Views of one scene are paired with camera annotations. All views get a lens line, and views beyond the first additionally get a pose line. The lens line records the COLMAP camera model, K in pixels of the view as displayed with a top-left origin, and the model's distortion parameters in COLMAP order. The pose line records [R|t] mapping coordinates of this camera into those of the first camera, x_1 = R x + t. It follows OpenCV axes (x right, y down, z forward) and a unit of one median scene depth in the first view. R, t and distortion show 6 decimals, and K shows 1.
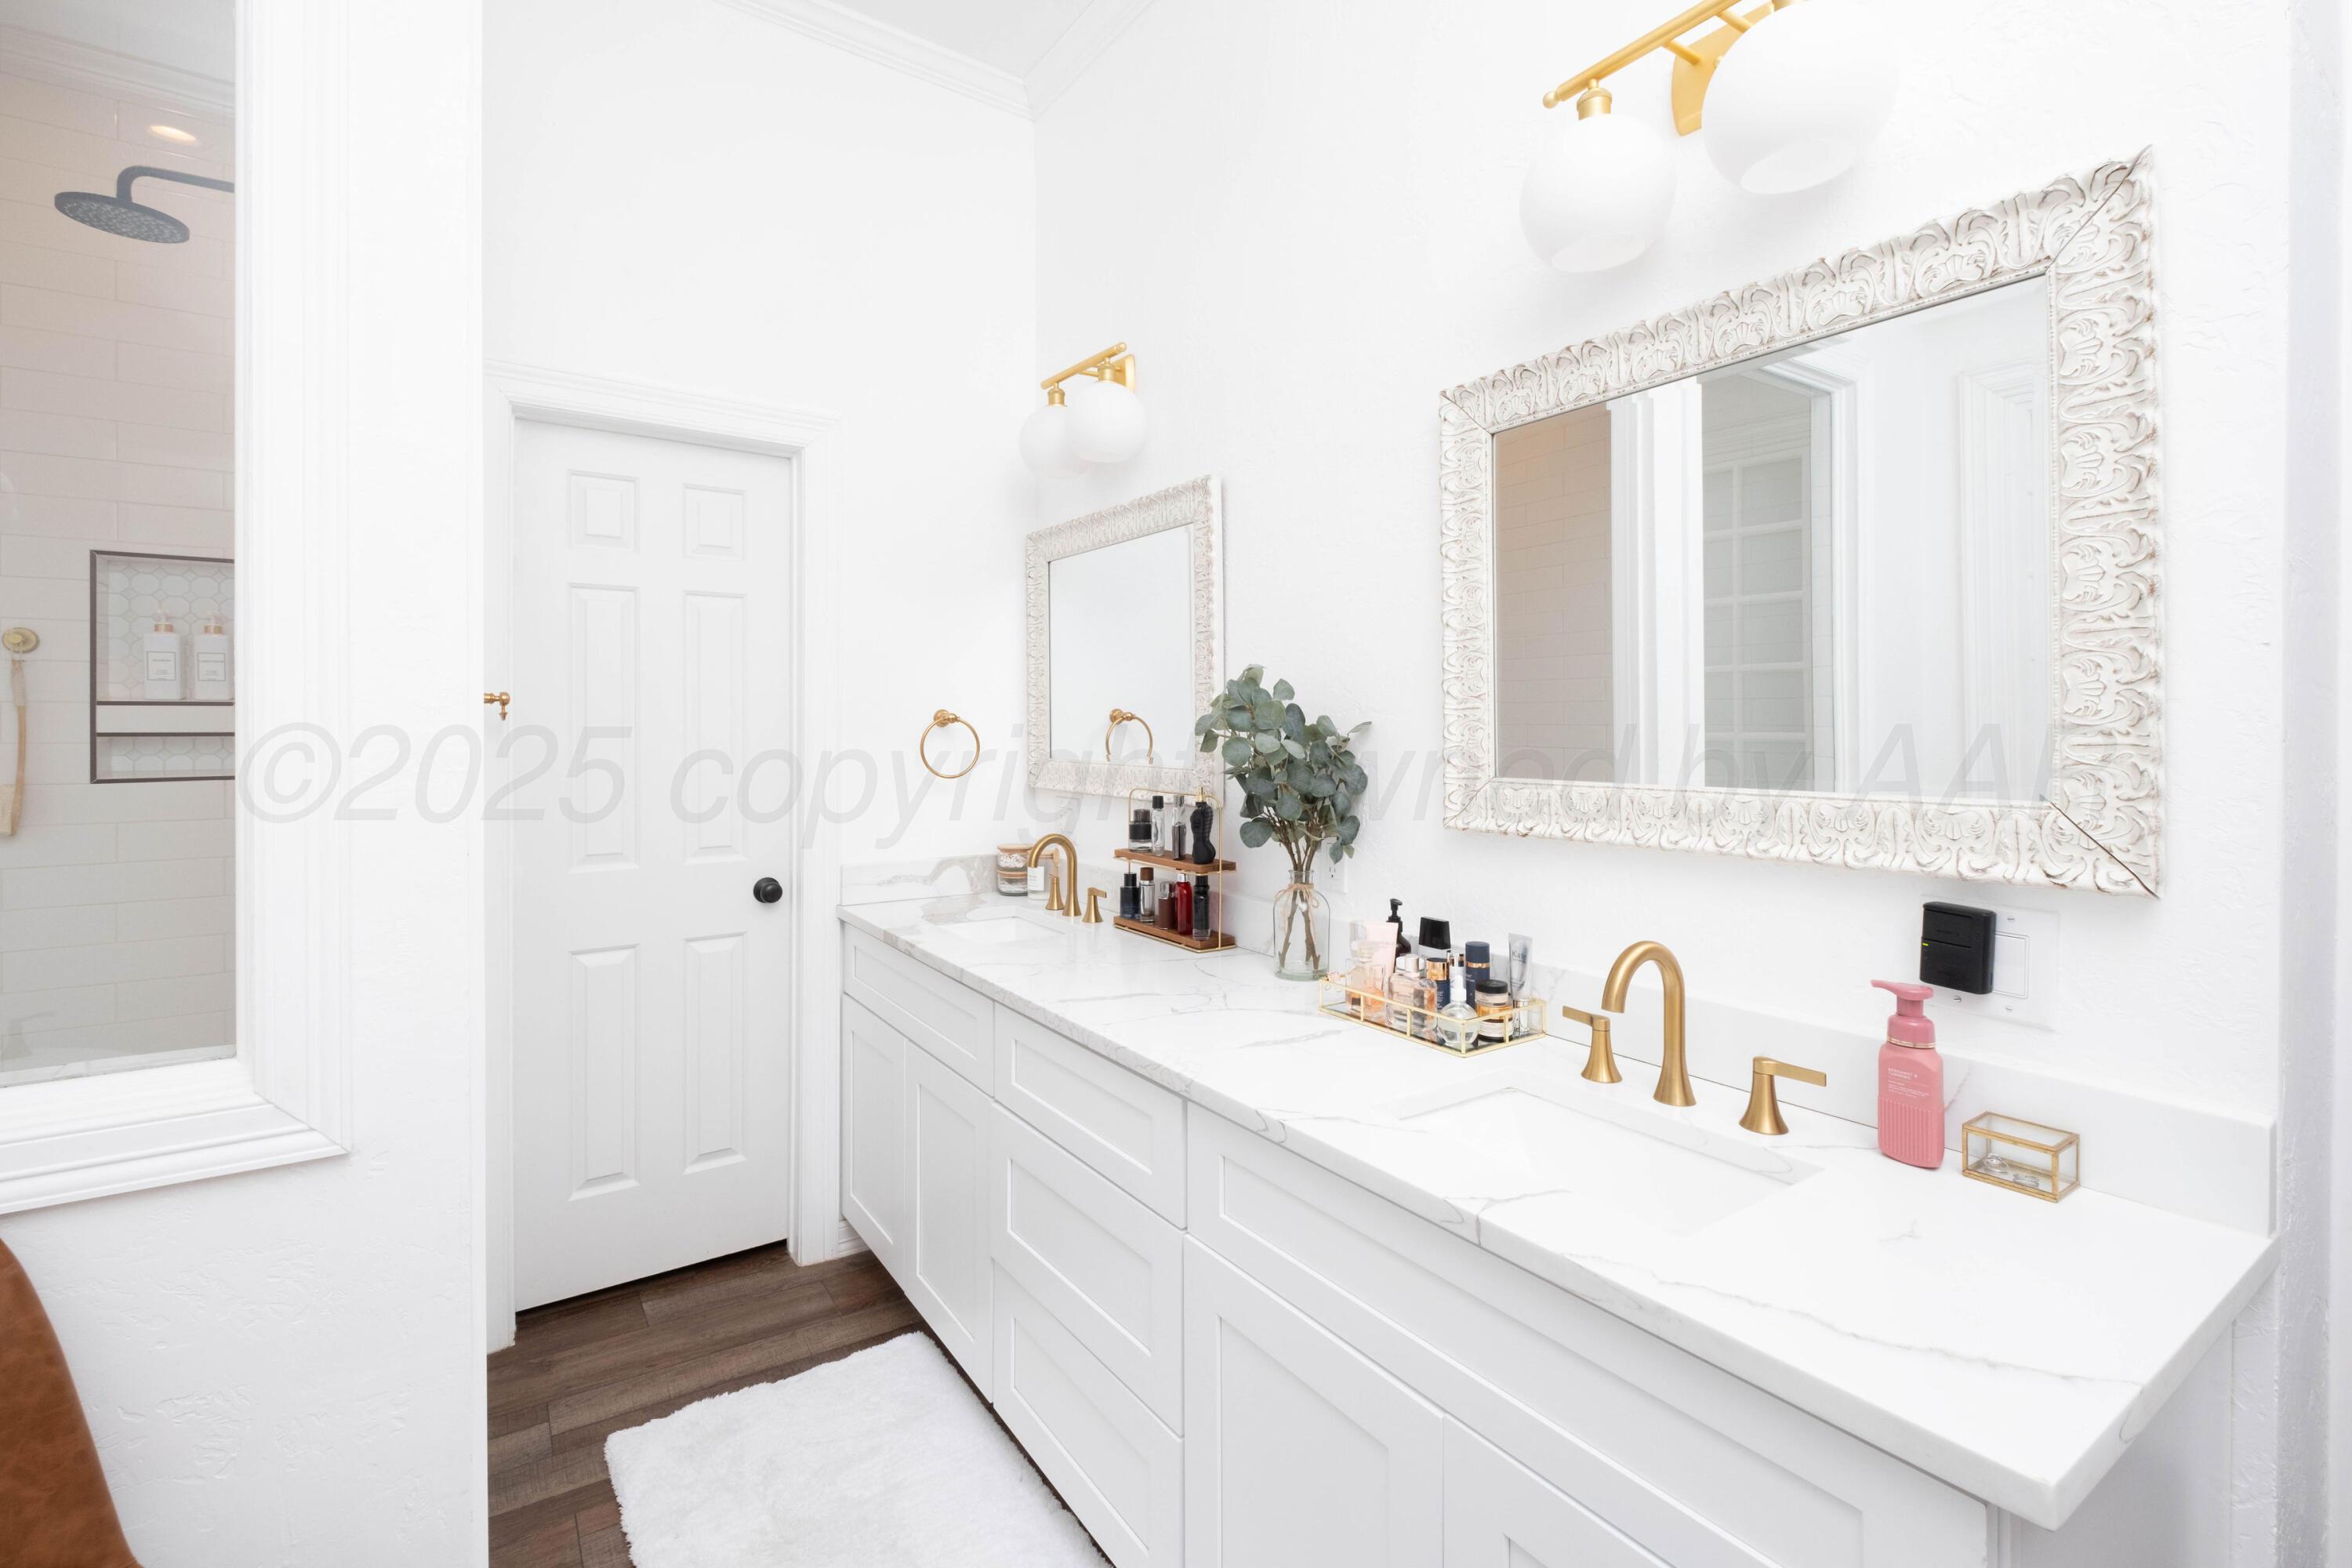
lens RADIAL K [[1072.0, 0, 1168.6], [0, 1072.0, 735.4], [0, 0, 1]] dist [0.007502, -0.005882]
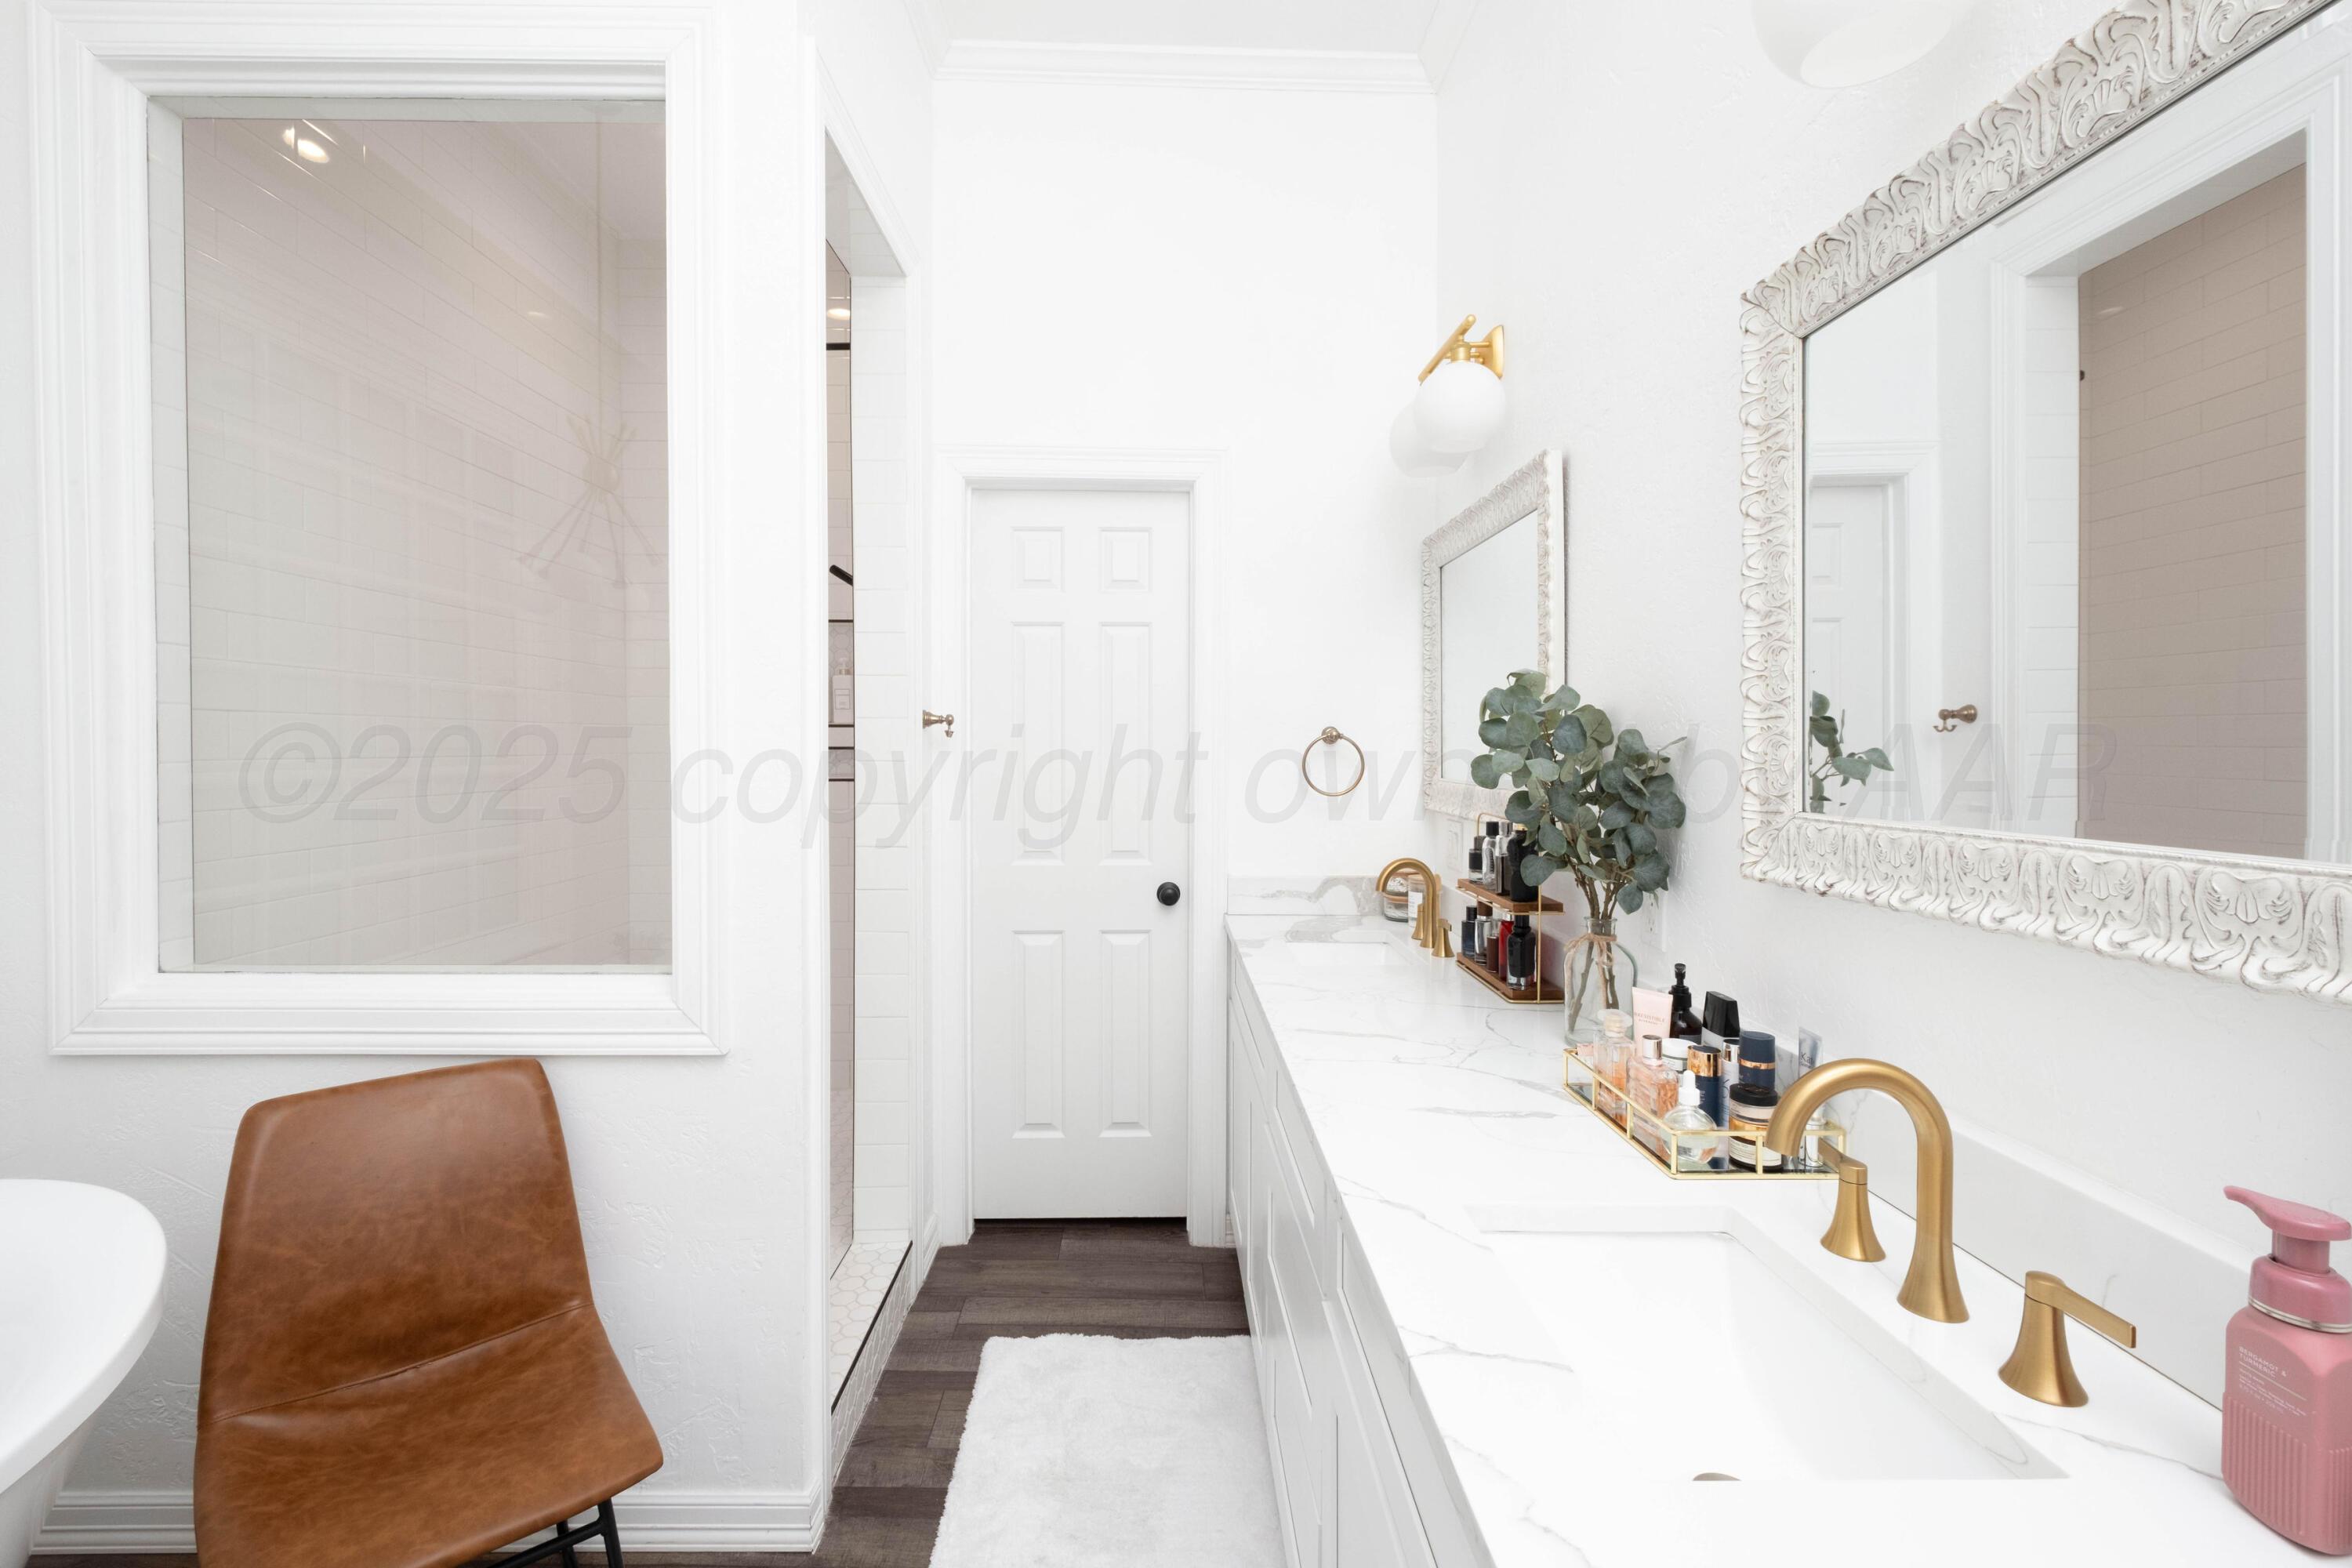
lens RADIAL K [[1072.0, 0, 1163.8], [0, 1072.0, 766.6], [0, 0, 1]] dist [0.007502, -0.005882]
pose [[0.825855, 0.013798, -0.563713, 0.322501], [-0.007990, 0.999887, 0.012769, 0.002351], [0.563825, -0.006041, 0.825872, 0.139355]]
